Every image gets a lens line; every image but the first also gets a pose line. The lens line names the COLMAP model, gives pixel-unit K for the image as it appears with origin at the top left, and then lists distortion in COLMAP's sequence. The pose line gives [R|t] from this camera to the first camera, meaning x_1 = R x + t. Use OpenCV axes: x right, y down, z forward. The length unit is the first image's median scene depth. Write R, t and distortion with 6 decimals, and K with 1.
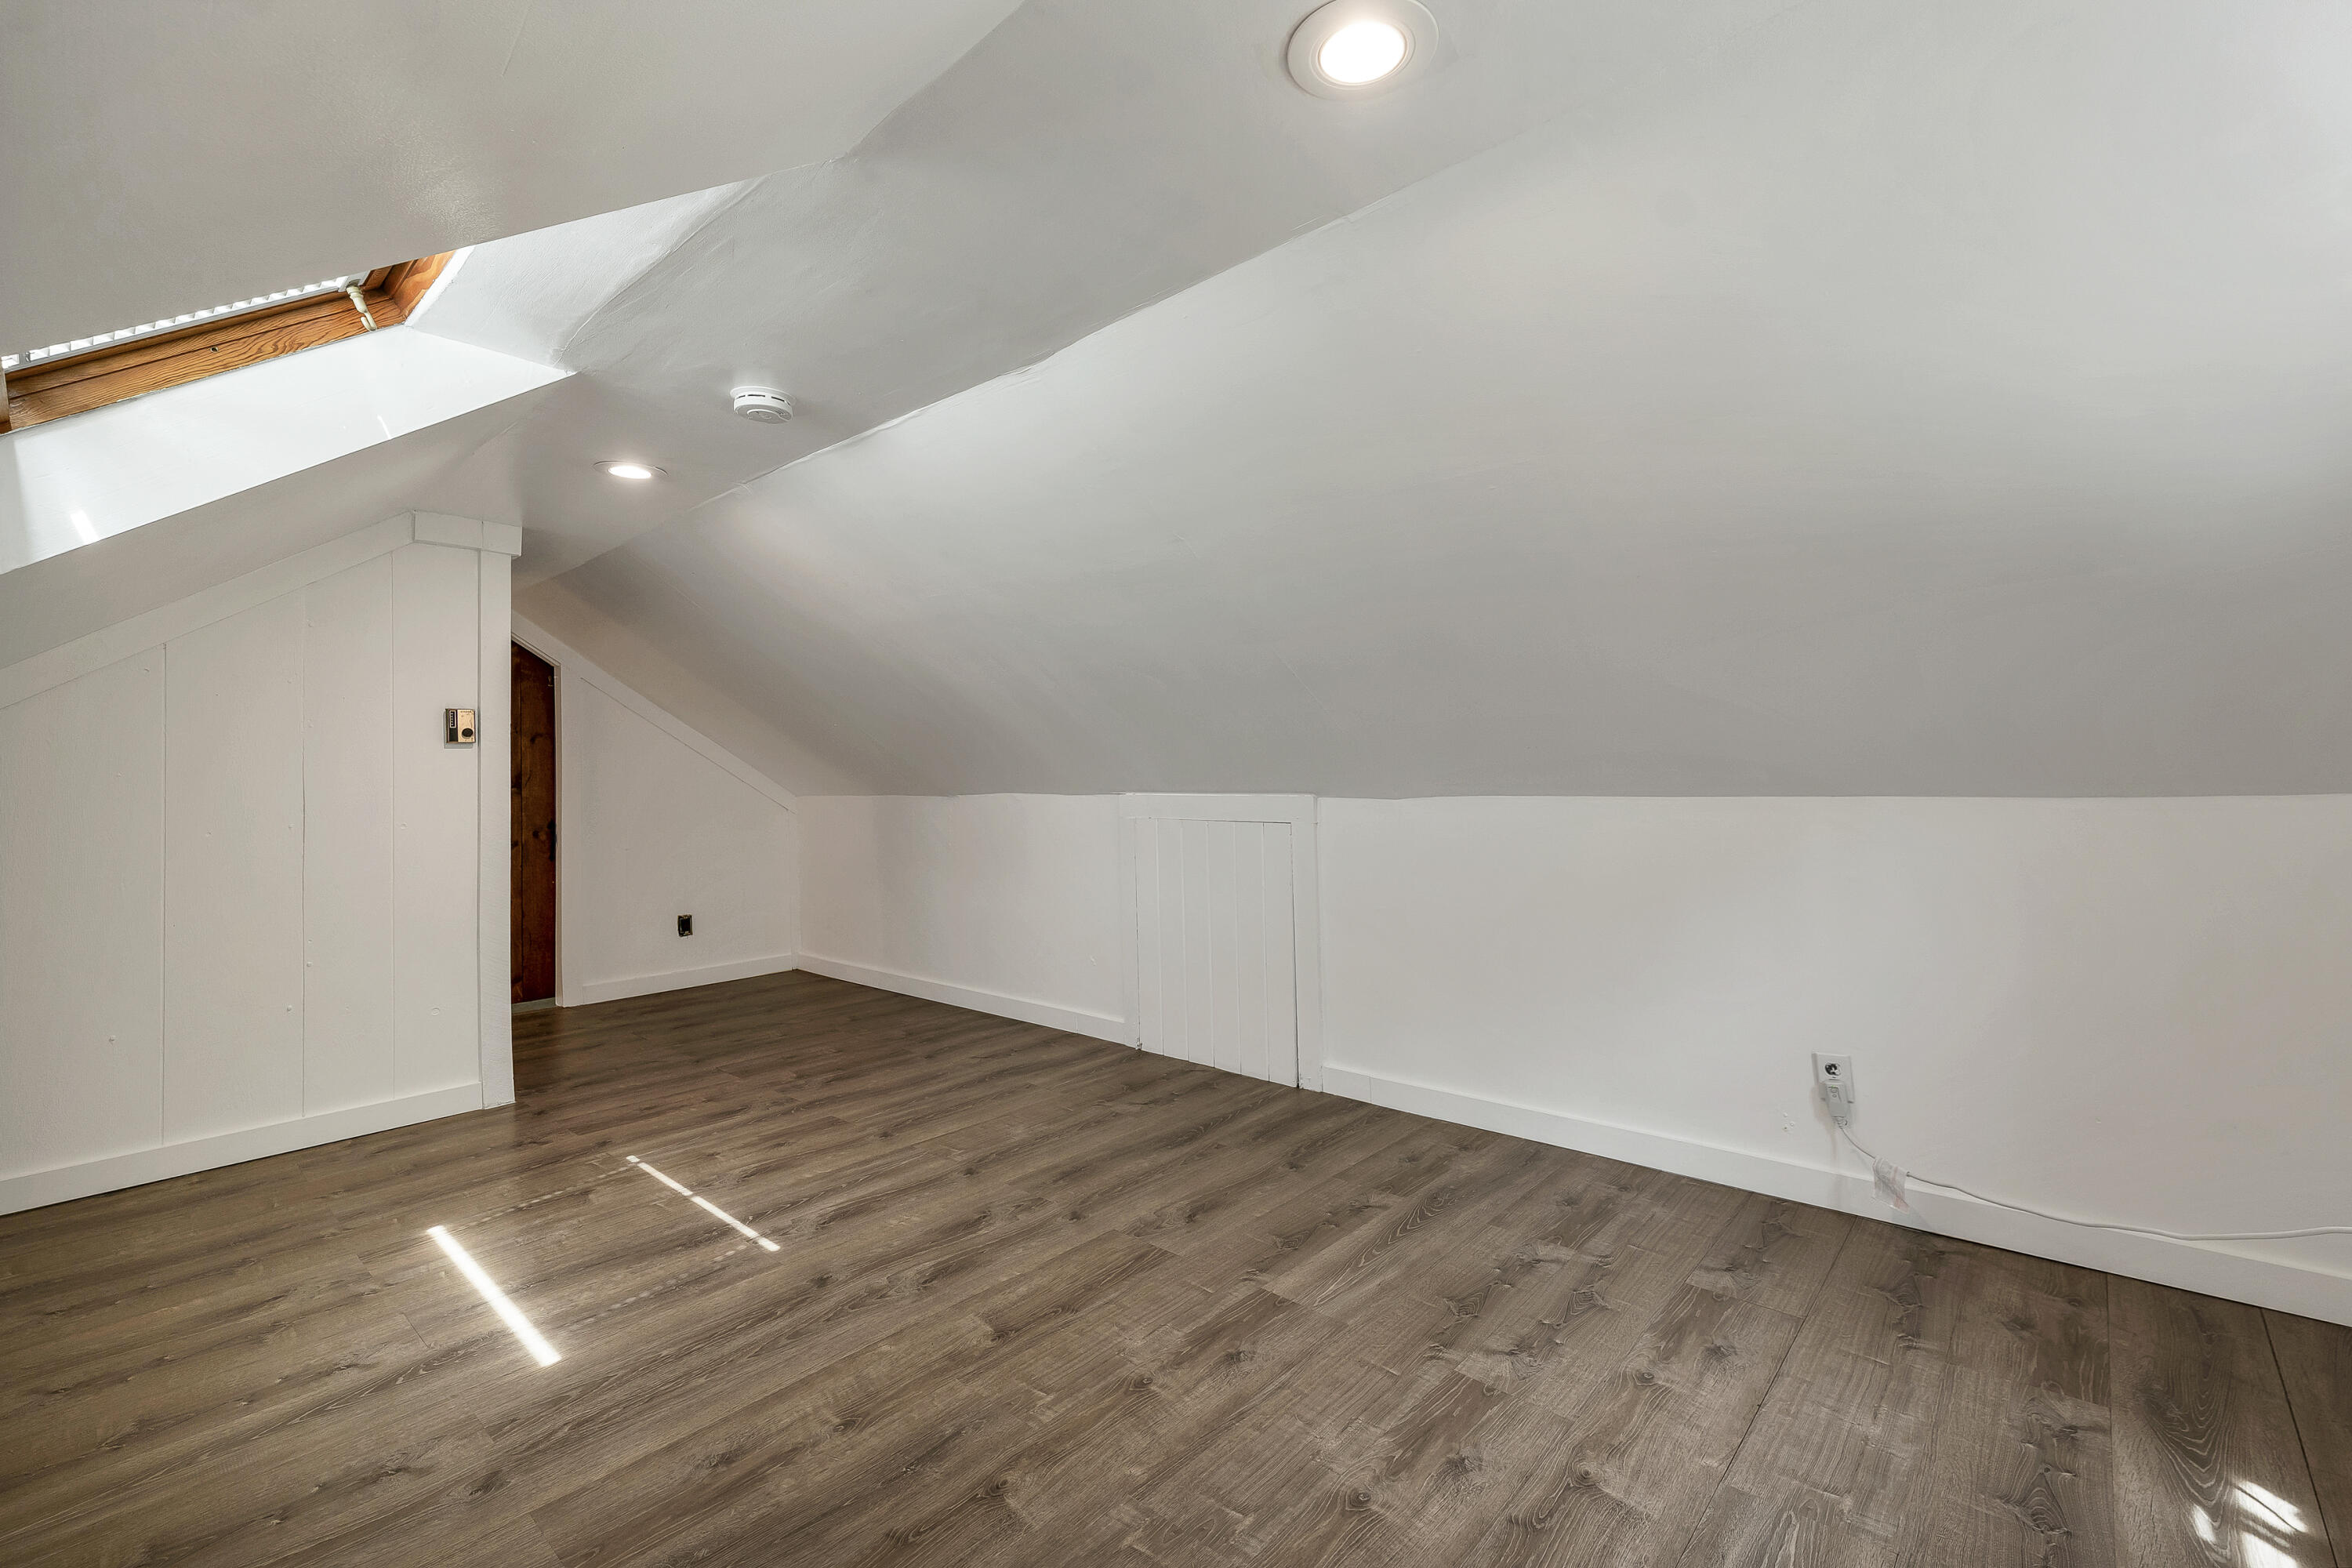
lens RADIAL K [[1010.4, 0, 1176.3], [0, 1010.4, 778.1], [0, 0, 1]] dist [0.002838, -0.000634]
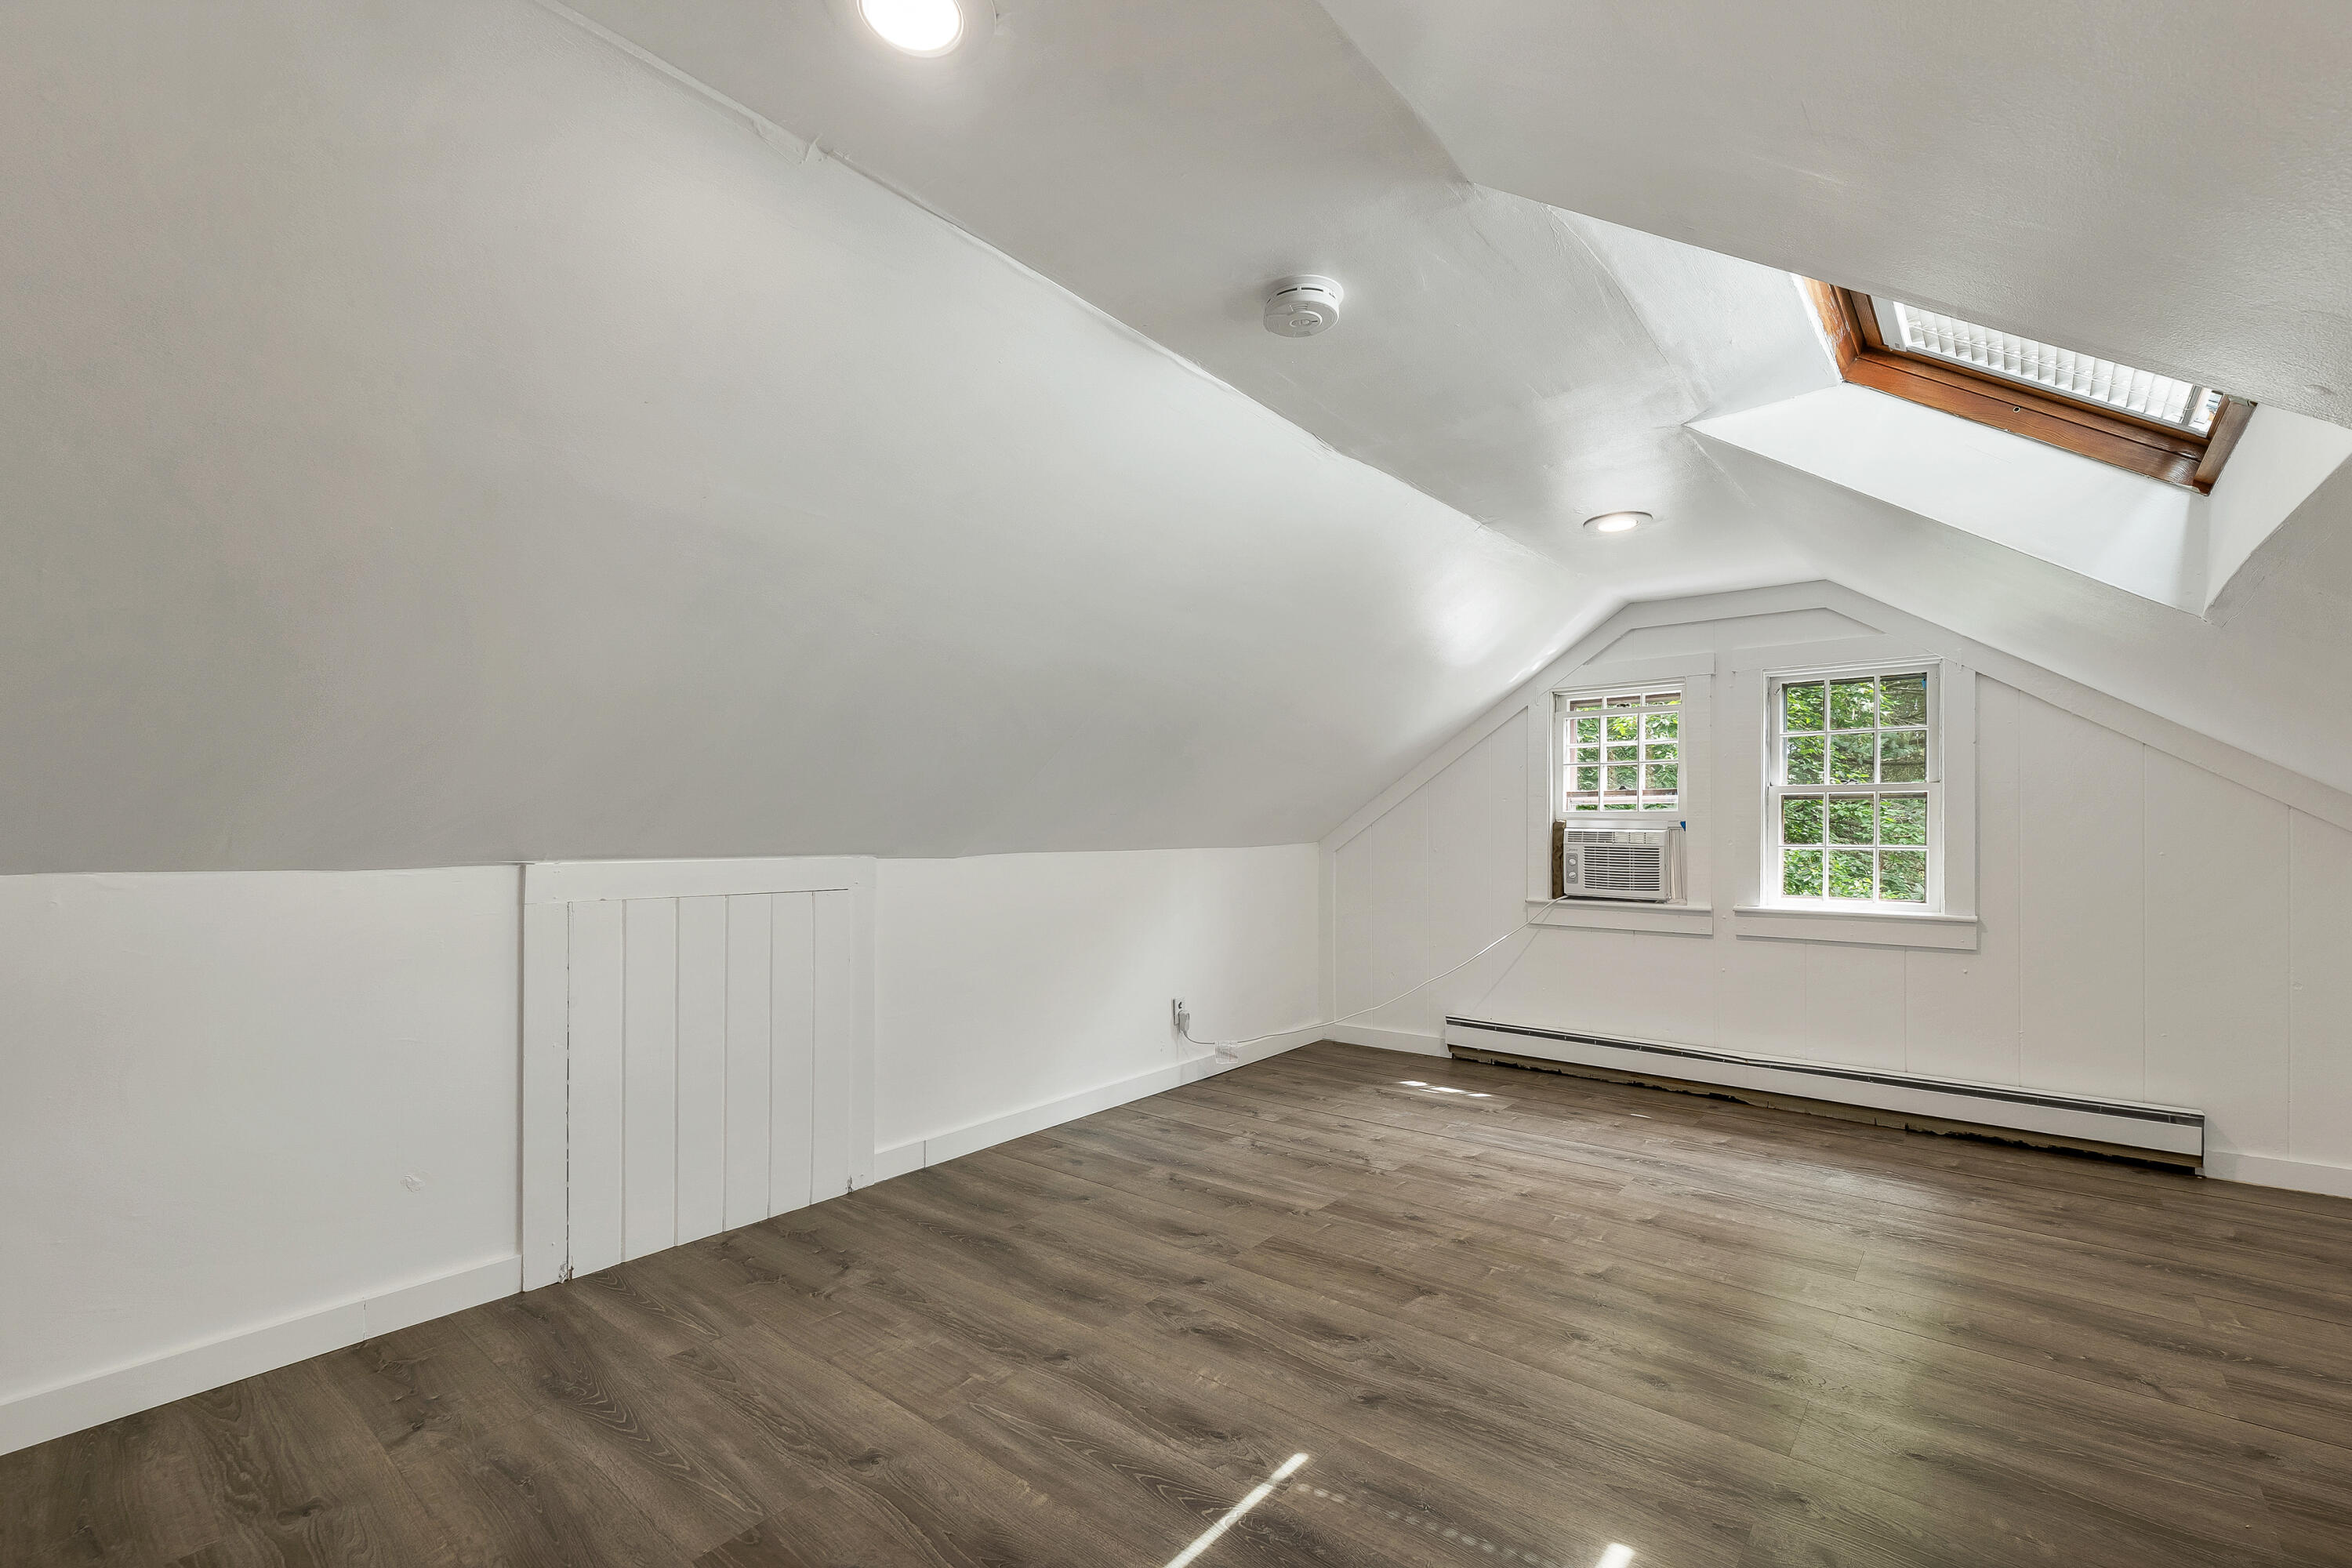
lens RADIAL K [[1010.4, 0, 1188.7], [0, 1010.4, 830.1], [0, 0, 1]] dist [0.002838, -0.000634]
pose [[-0.041334, 0.015438, 0.999026, -1.070206], [0.010883, 0.999828, -0.015000, 0.016312], [-0.999086, 0.010252, -0.041495, 1.041622]]
